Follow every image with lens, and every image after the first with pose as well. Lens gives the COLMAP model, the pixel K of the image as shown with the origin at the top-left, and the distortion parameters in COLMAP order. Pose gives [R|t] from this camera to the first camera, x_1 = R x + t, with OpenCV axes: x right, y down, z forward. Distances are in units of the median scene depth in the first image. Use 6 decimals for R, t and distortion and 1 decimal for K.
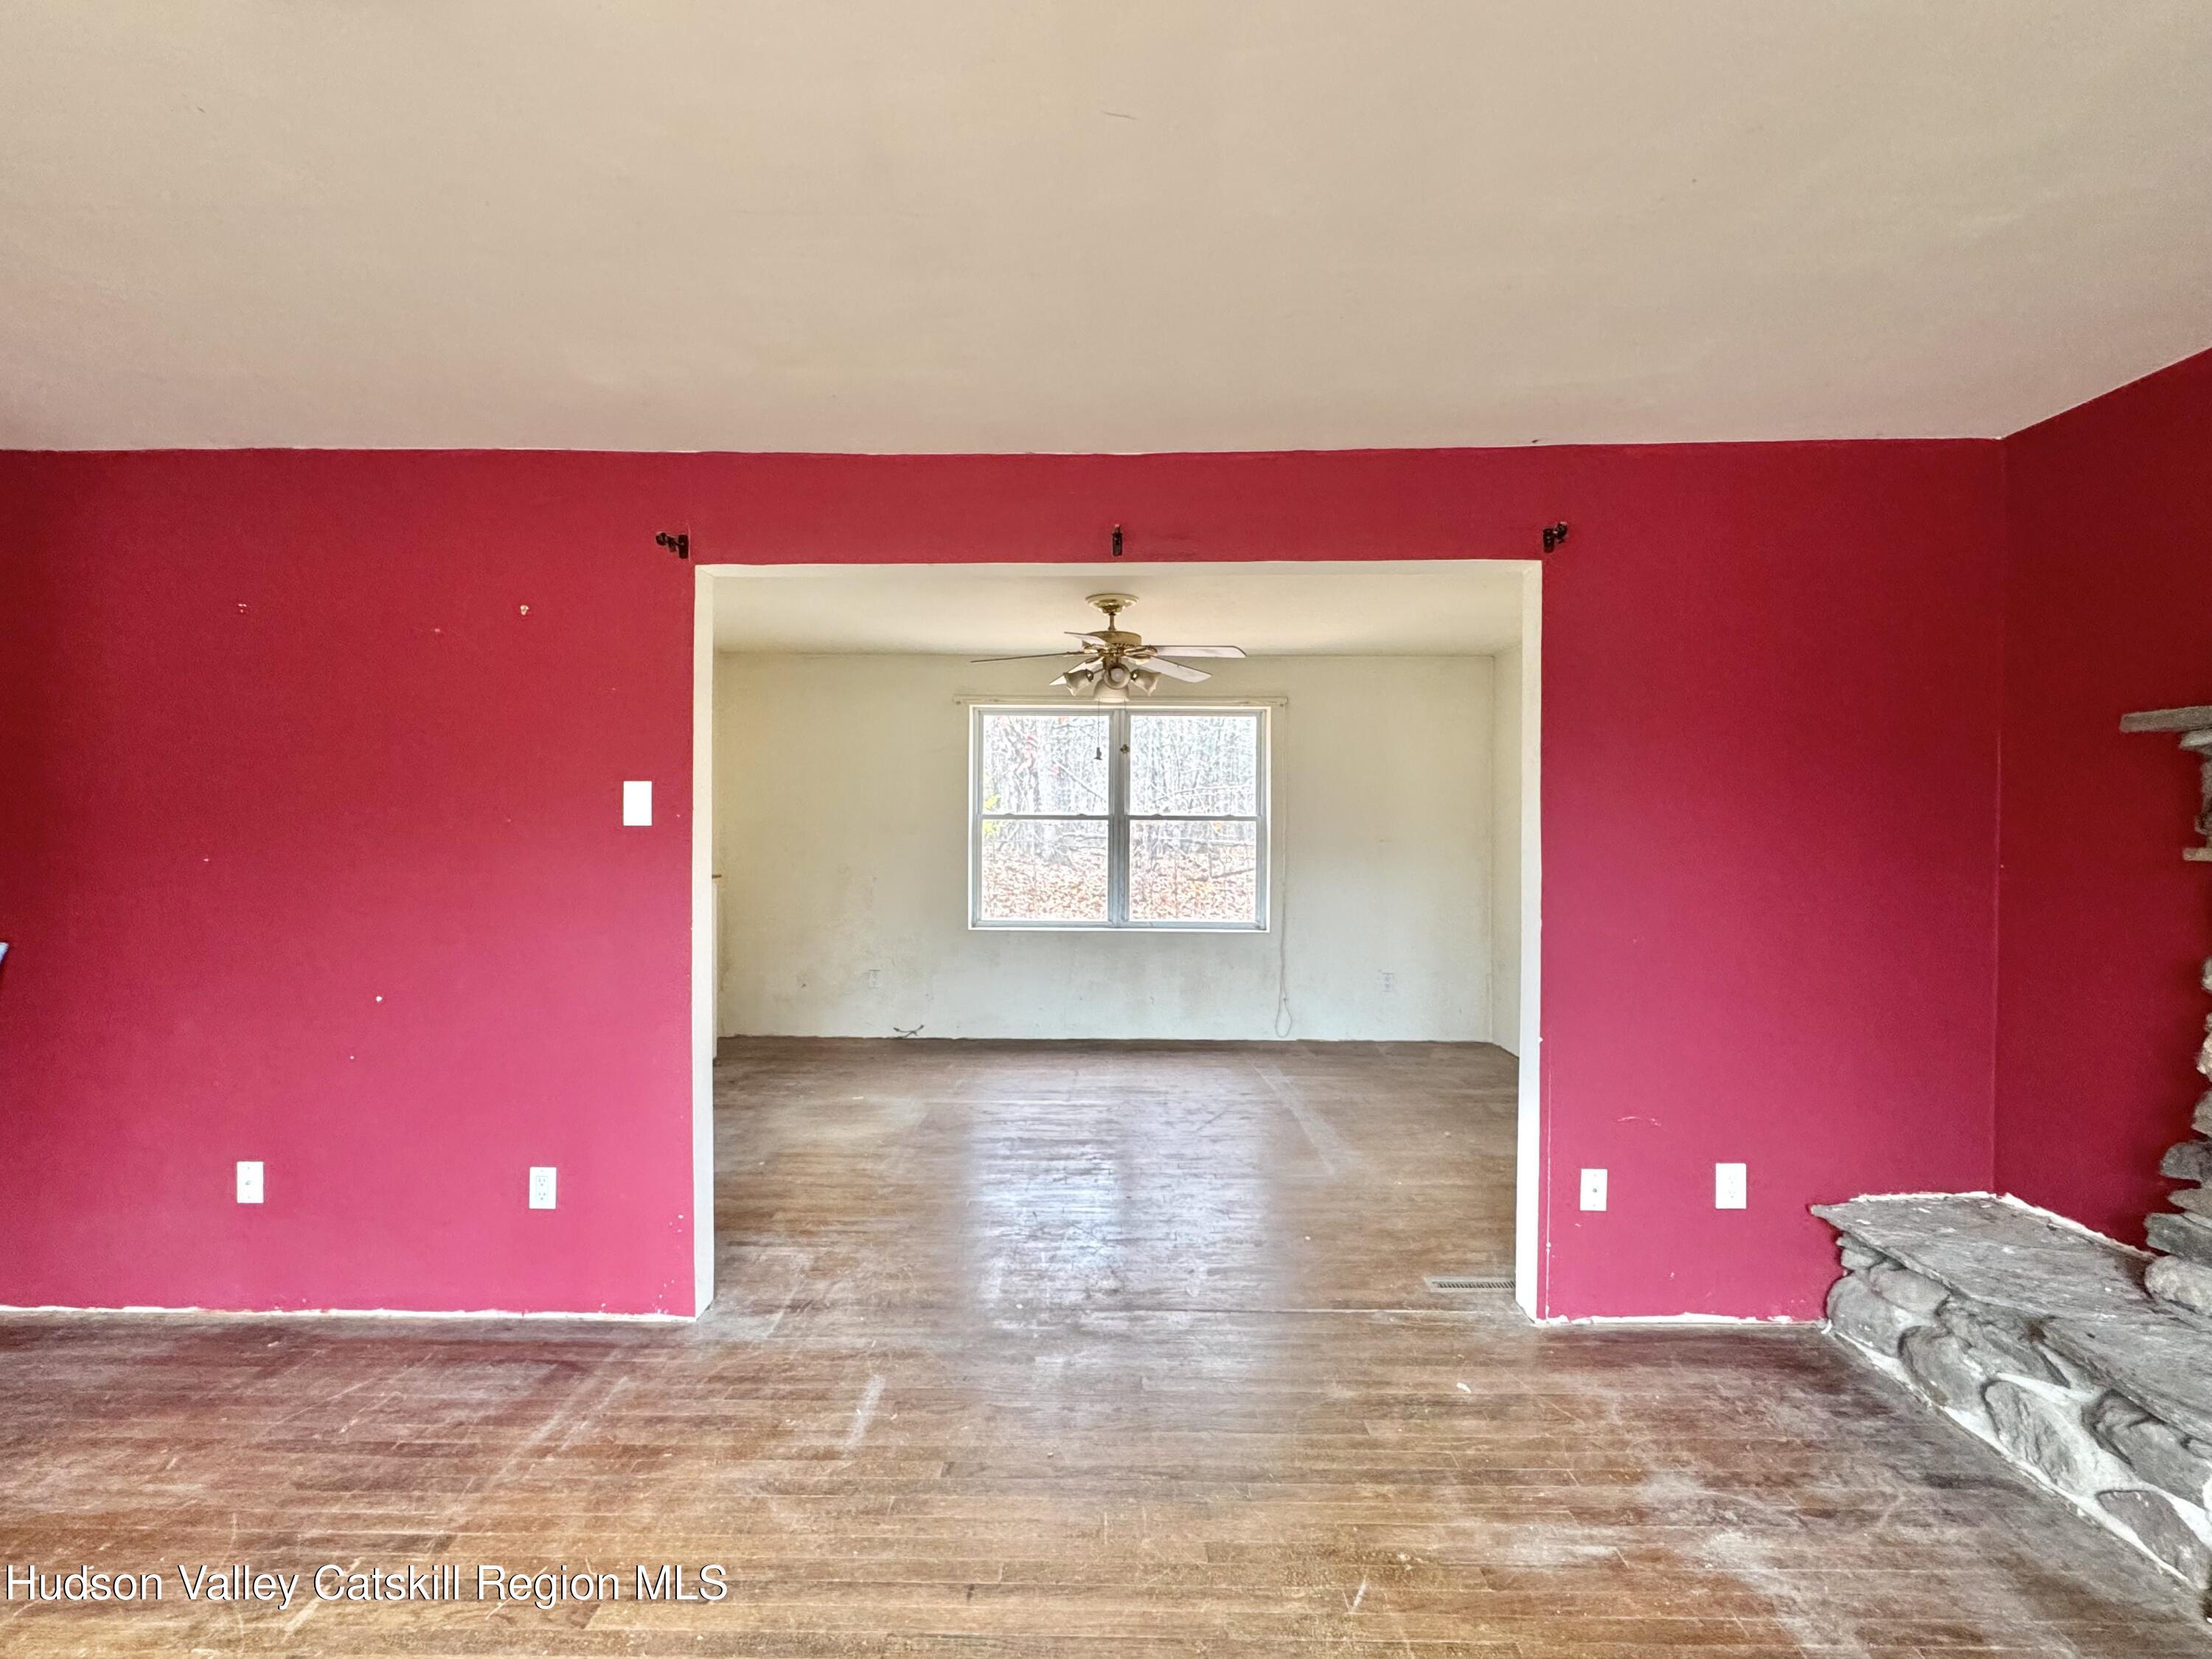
lens RADIAL K [[994.1, 0, 1104.4], [0, 994.1, 831.1], [0, 0, 1]] dist [-0.001883, 0.000407]
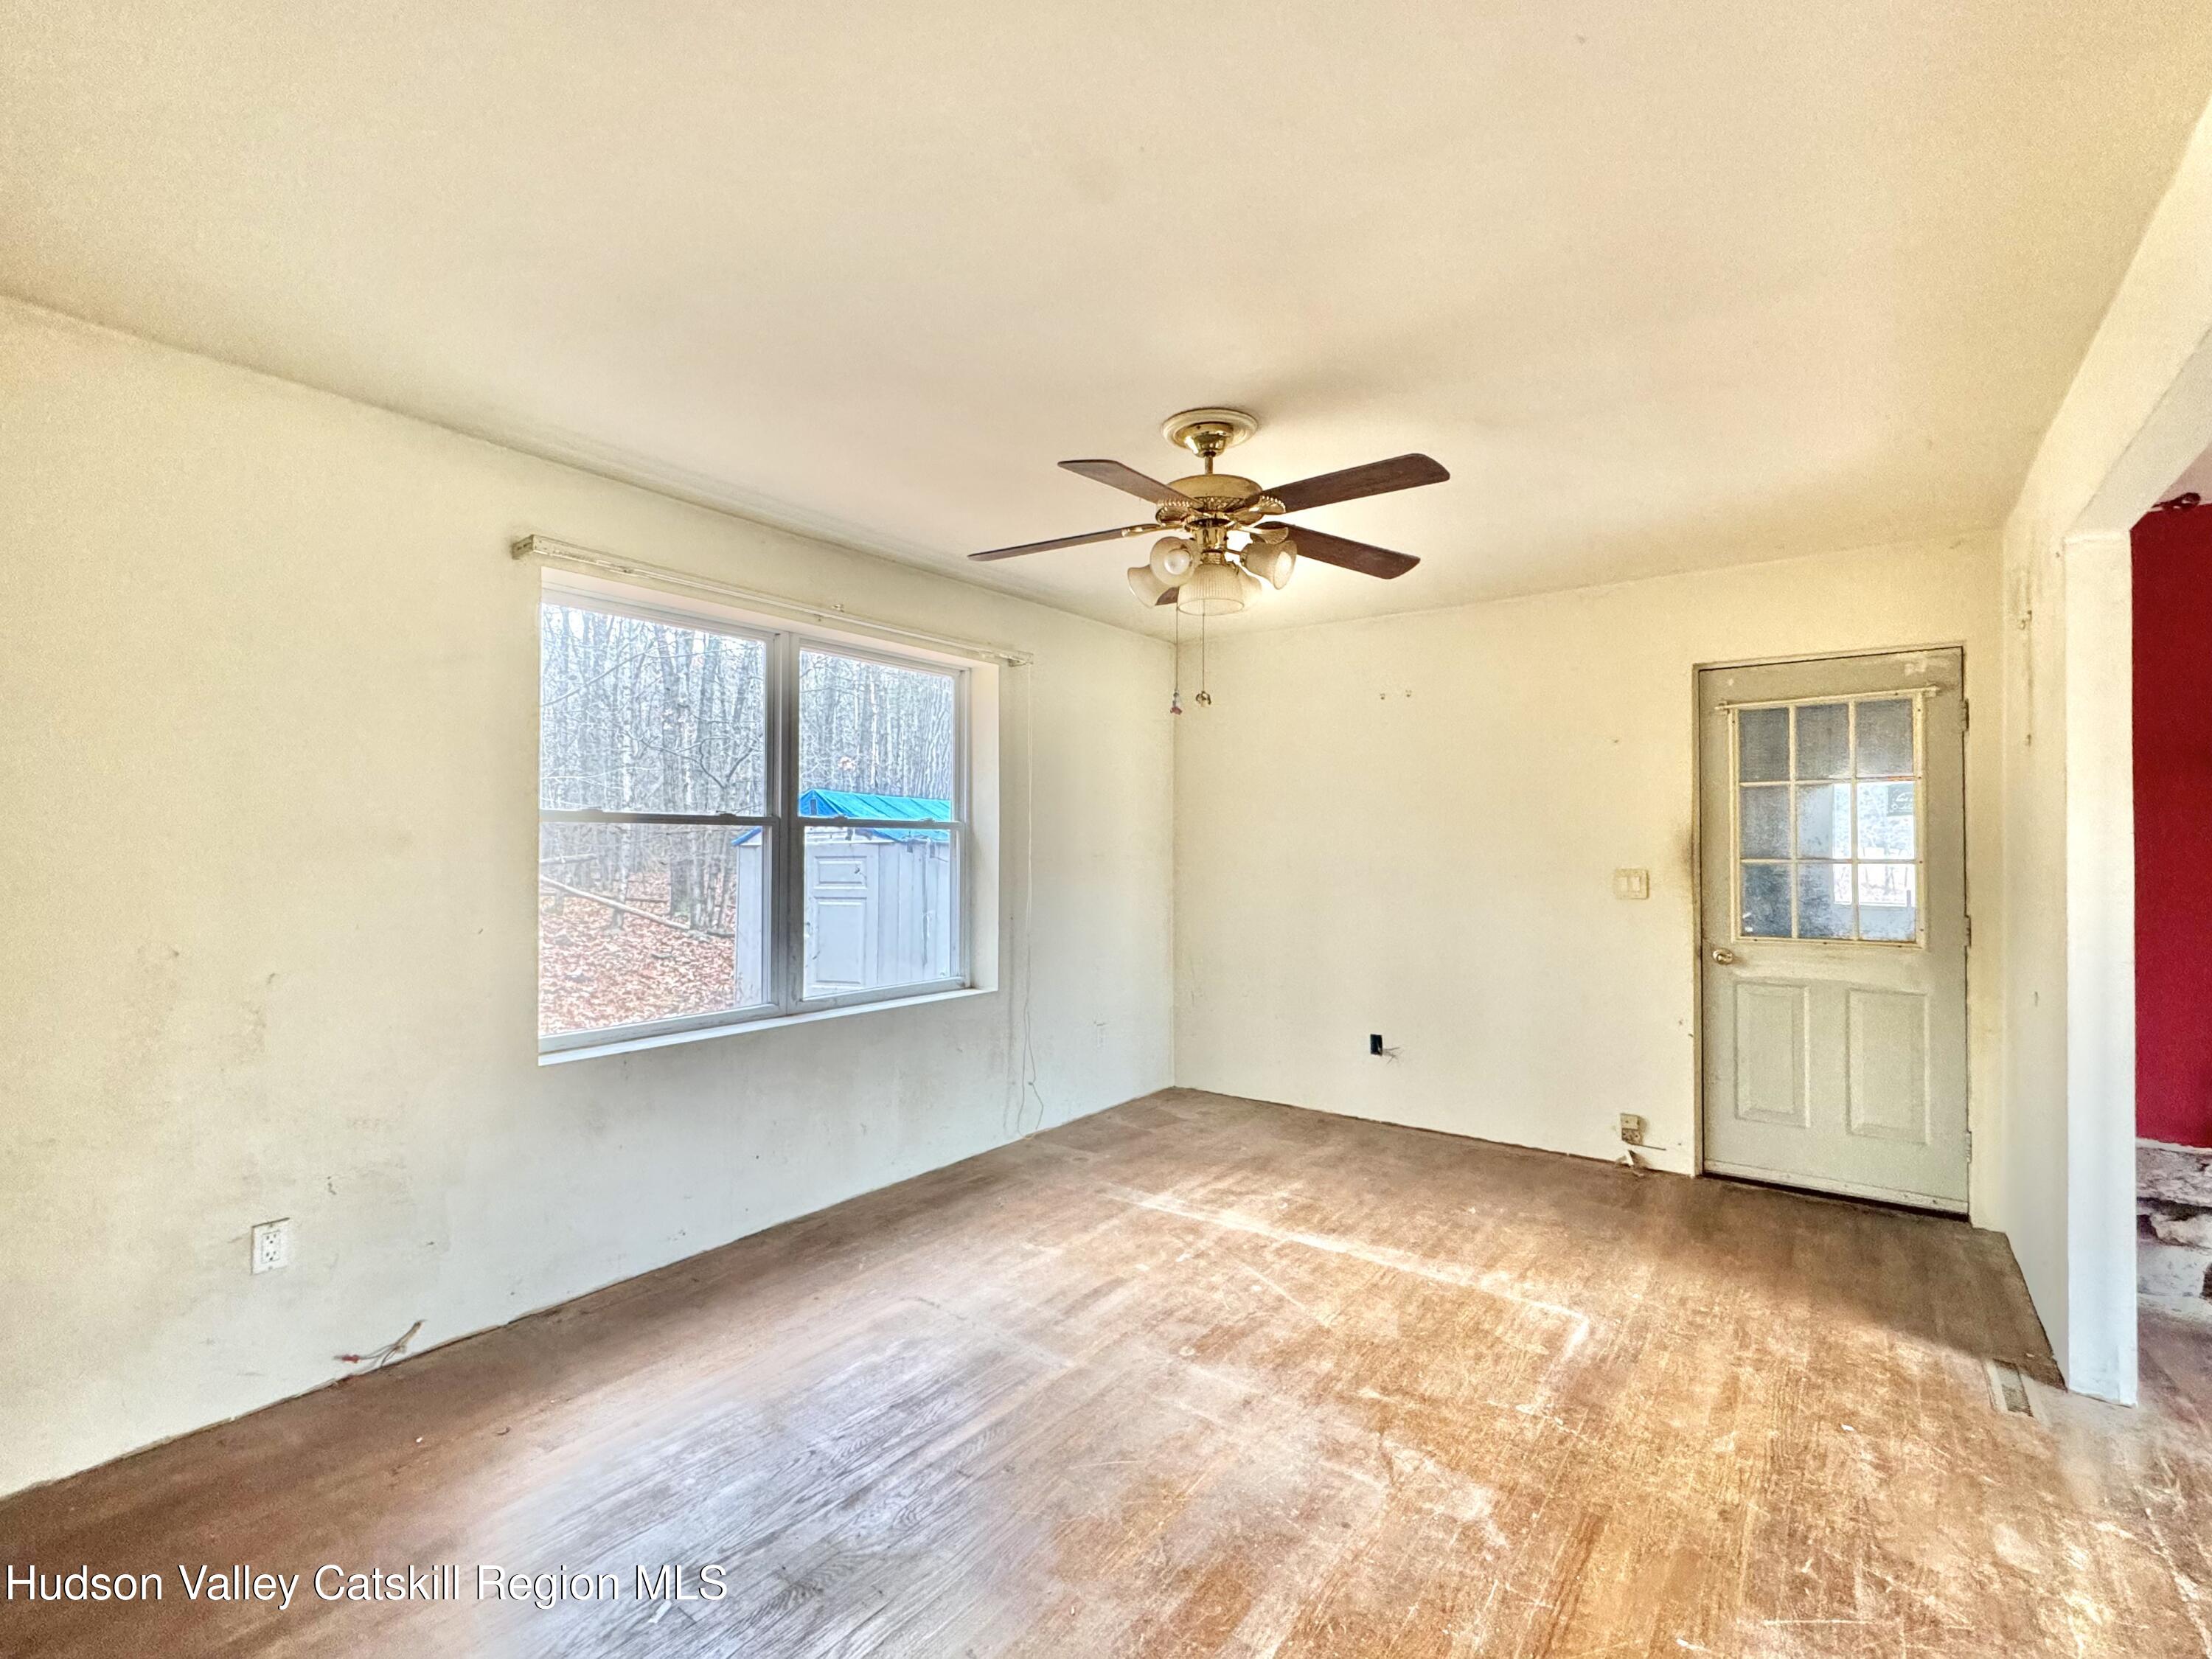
lens RADIAL K [[994.1, 0, 1108.8], [0, 994.1, 827.0], [0, 0, 1]] dist [-0.001883, 0.000407]
pose [[0.590652, 0.010131, 0.806863, -0.849826], [0.004869, 0.999858, -0.016118, -0.000749], [-0.806911, 0.013449, 0.590519, 1.286959]]
